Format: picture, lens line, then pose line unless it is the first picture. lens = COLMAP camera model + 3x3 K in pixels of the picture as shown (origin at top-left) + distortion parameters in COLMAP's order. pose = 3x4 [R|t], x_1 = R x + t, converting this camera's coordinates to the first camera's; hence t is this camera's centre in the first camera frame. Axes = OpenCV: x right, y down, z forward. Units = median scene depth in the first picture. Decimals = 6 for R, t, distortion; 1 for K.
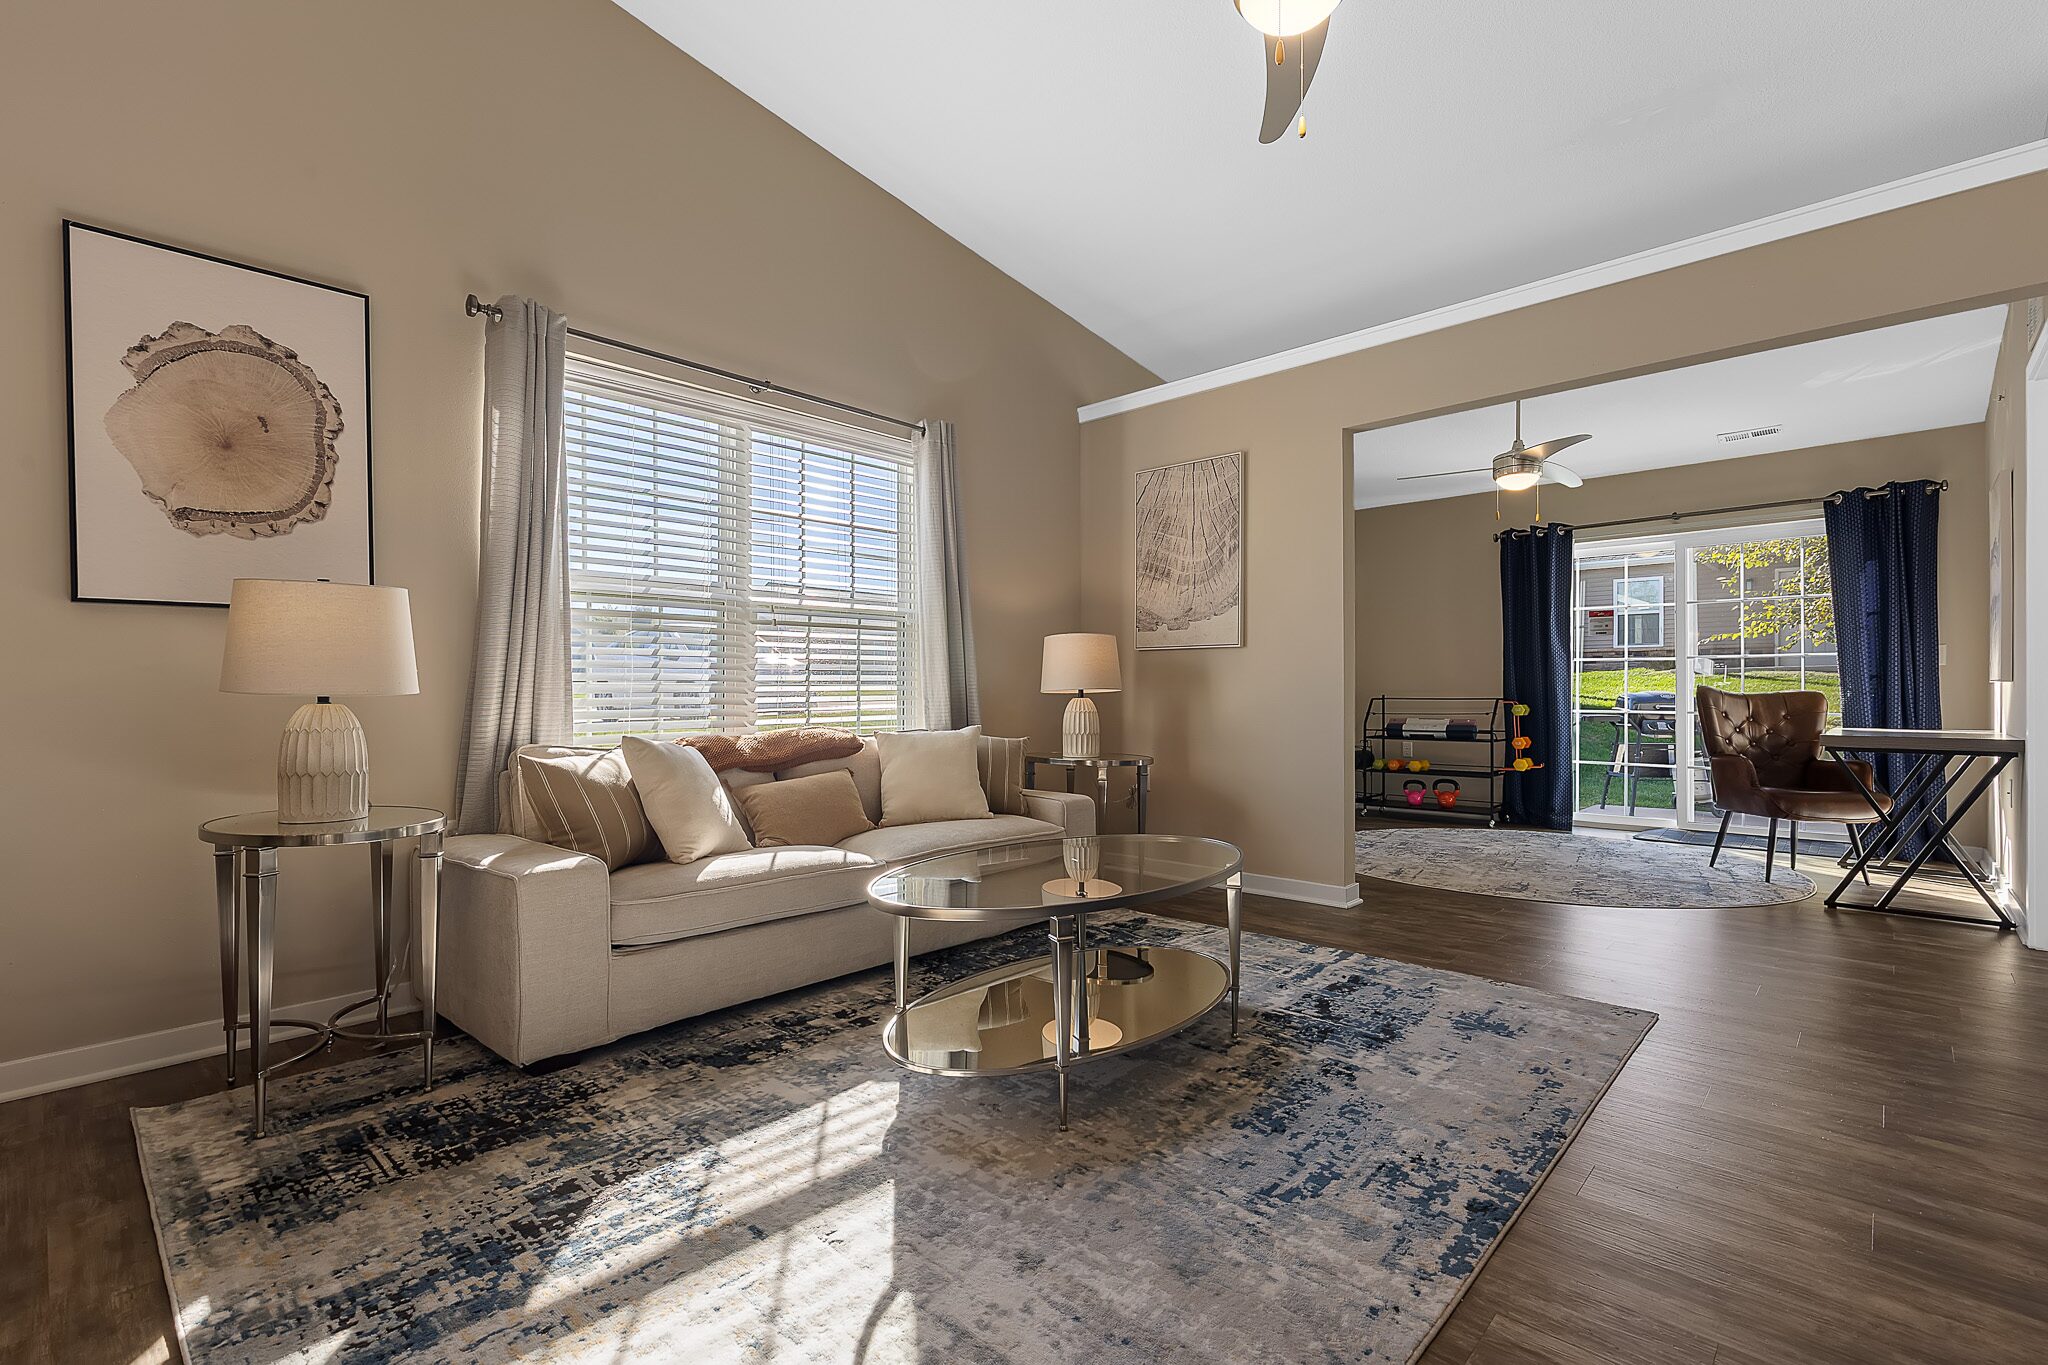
lens RADIAL K [[913.7, 0, 1024.0], [0, 913.7, 682.5], [0, 0, 1]] dist [0.001223, 0.000283]
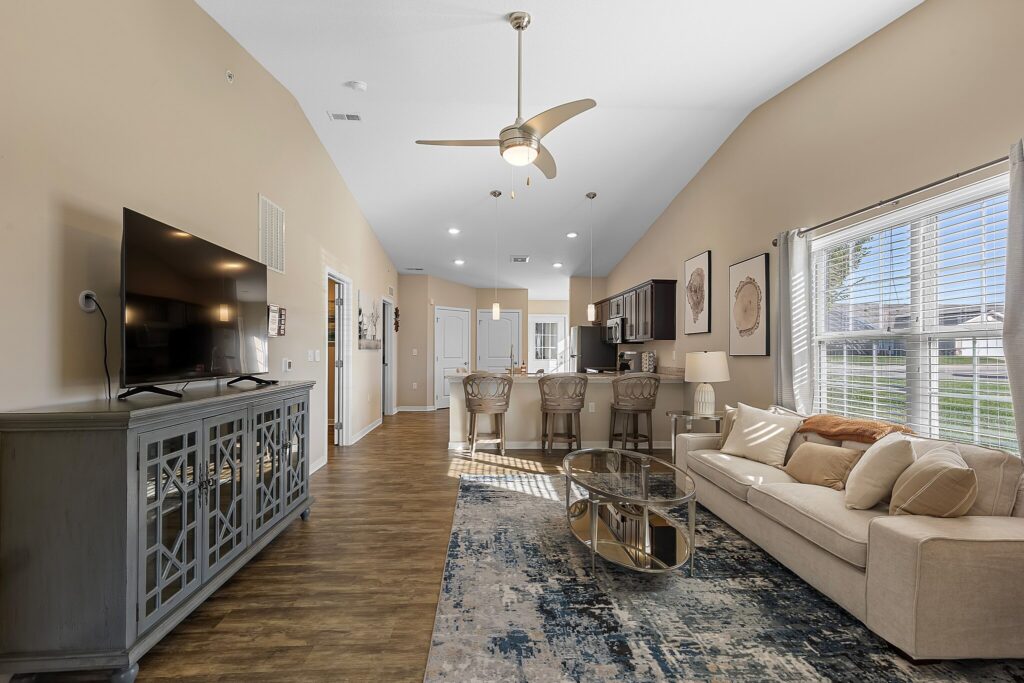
lens RADIAL K [[456.9, 0, 512.0], [0, 456.9, 341.5], [0, 0, 1]] dist [0.001223, 0.000283]
pose [[-0.680892, -0.015552, -0.732219, 1.122379], [0.004930, 0.999655, -0.025816, -0.101167], [0.732367, -0.021188, -0.680580, 1.613212]]
